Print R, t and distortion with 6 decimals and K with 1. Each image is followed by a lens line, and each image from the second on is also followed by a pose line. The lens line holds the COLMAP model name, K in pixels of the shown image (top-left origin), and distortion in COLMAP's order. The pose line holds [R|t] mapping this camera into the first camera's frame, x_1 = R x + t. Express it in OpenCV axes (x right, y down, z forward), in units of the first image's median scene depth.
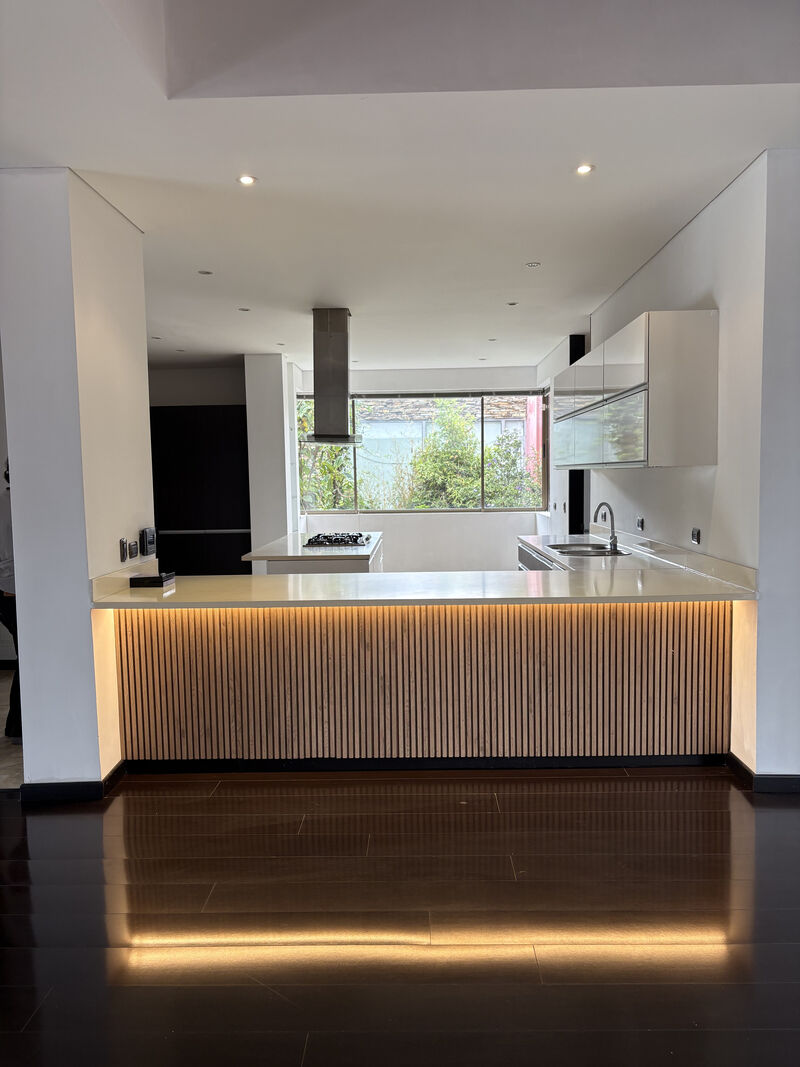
lens RADIAL K [[816.9, 0, 400.8], [0, 816.9, 536.6], [0, 0, 1]] dist [0.031023, -0.001002]
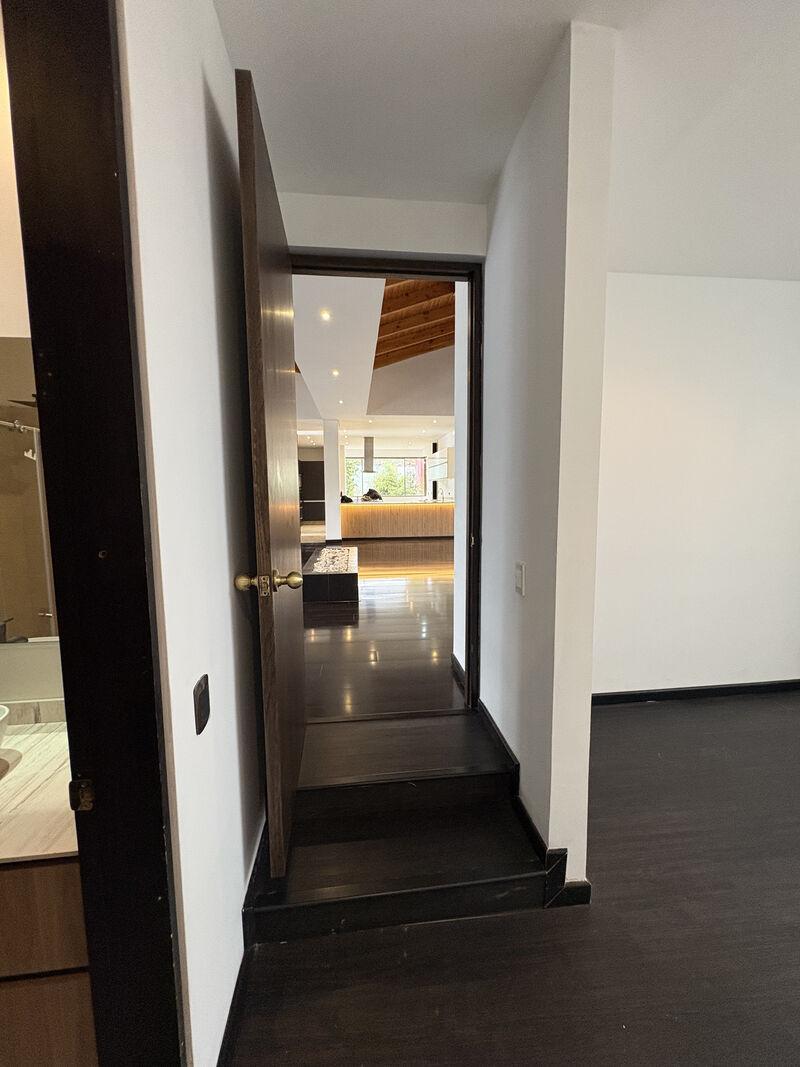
lens RADIAL K [[424.6, 0, 398.2], [0, 424.6, 537.4], [0, 0, 1]] dist [0.002131, 0.000514]
pose [[0.992569, -0.008878, 0.121357, -0.176727], [0.005331, 0.999550, 0.029520, 0.111553], [-0.121565, -0.028654, 0.992170, -0.858547]]
